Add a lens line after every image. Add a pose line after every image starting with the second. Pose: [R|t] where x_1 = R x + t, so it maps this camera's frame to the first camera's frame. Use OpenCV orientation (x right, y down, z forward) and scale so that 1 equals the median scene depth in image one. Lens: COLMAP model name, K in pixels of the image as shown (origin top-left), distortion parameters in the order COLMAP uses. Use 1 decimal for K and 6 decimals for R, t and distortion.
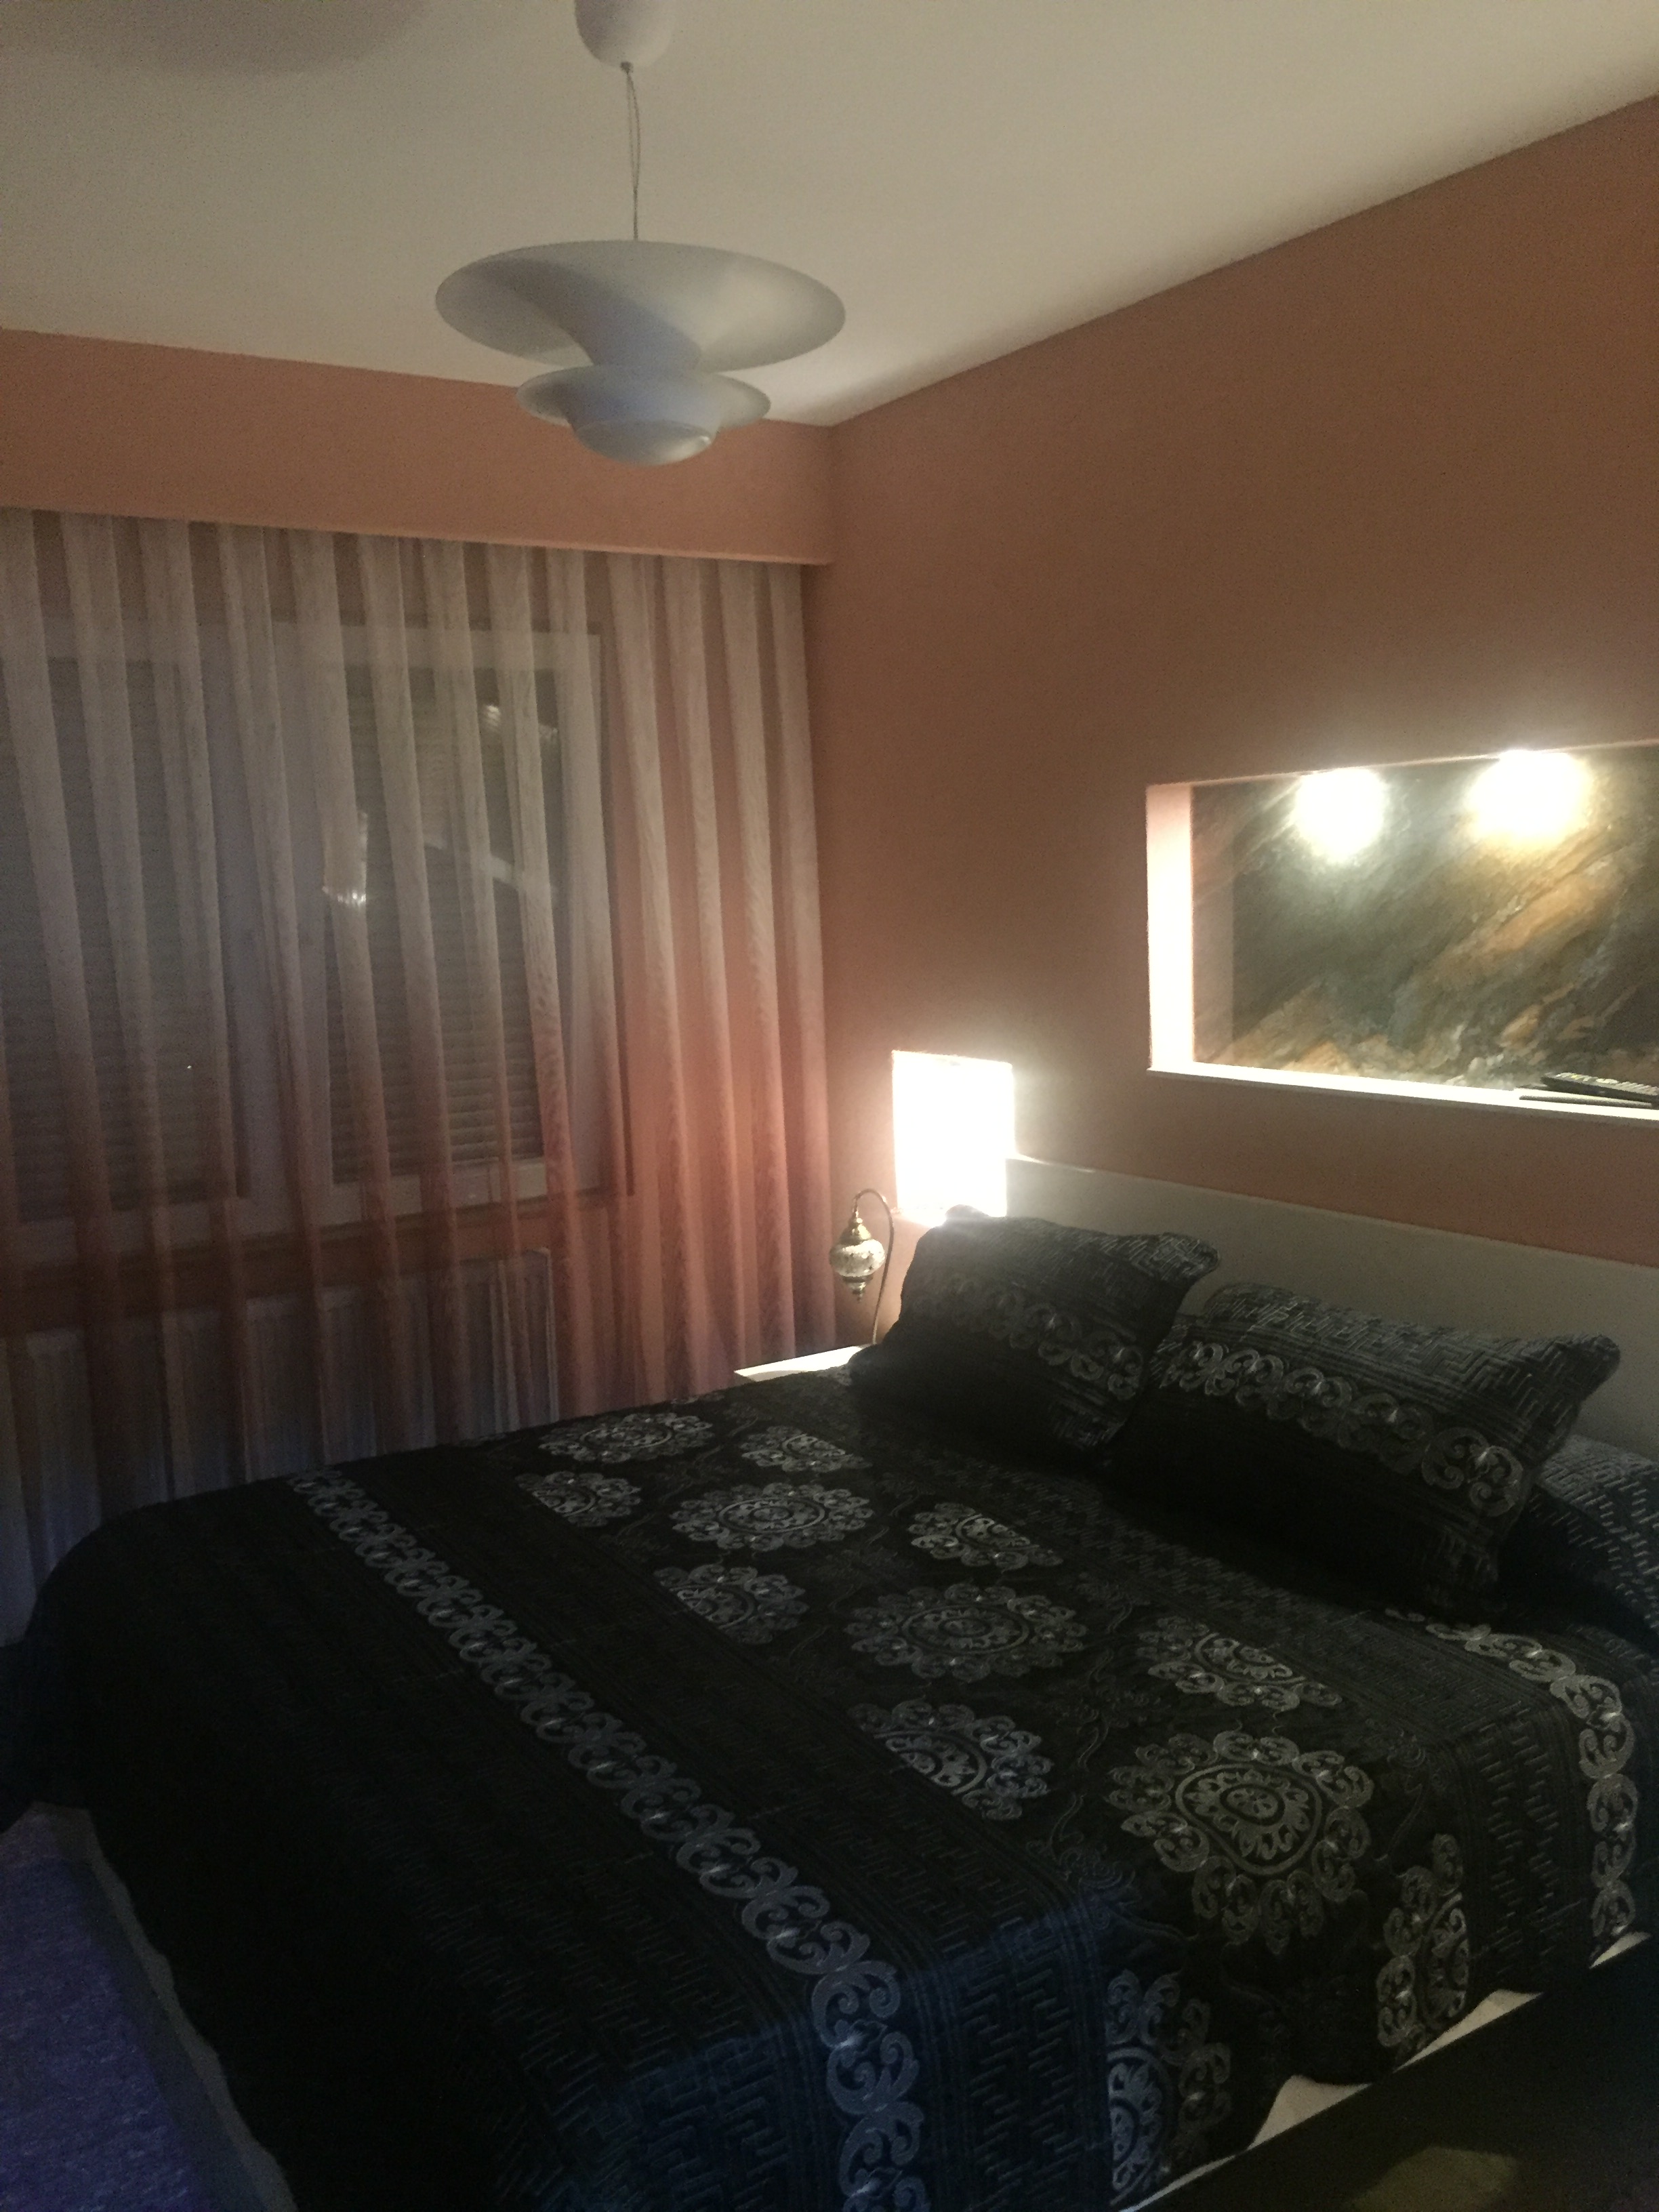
lens RADIAL K [[1910.8, 0, 835.9], [0, 1910.8, 1106.3], [0, 0, 1]] dist [0.090669, -0.113295]
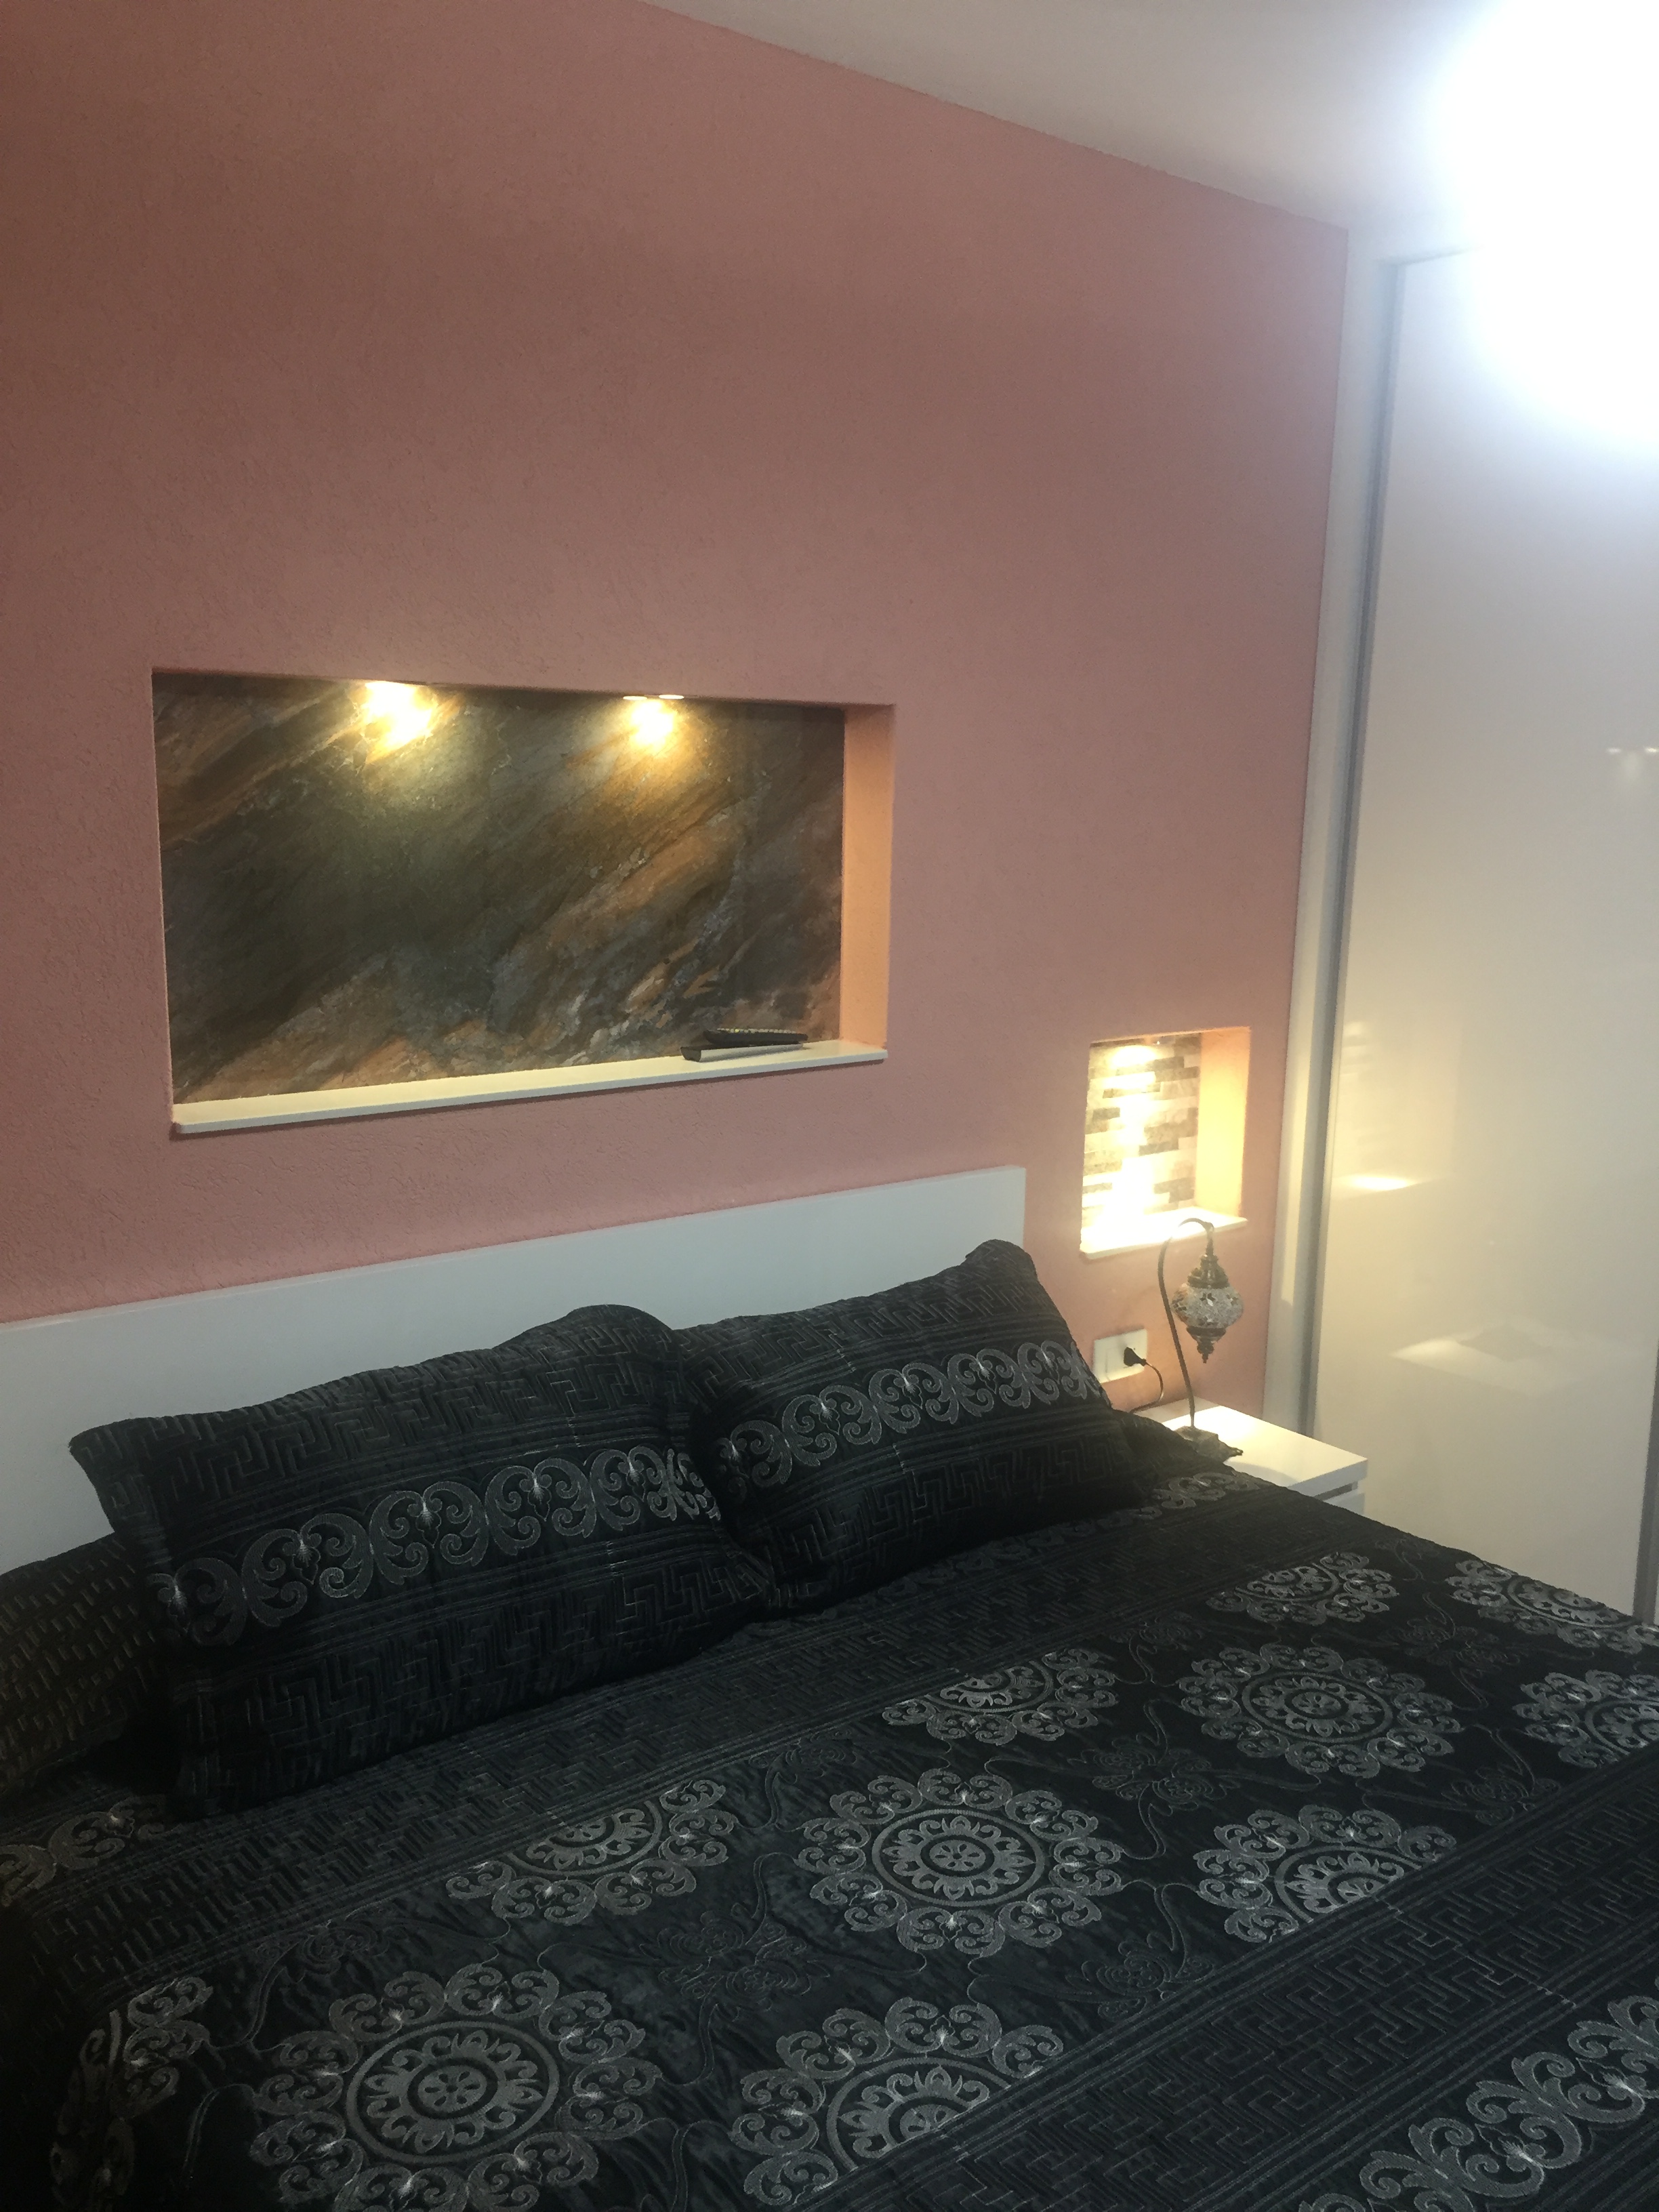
lens RADIAL K [[1910.8, 0, 832.4], [0, 1910.8, 1105.9], [0, 0, 1]] dist [0.090669, -0.113295]
pose [[-0.126290, -0.138014, 0.982346, -0.567522], [0.107375, 0.982554, 0.151847, -0.115315], [-0.986165, 0.124656, -0.109268, 1.008765]]
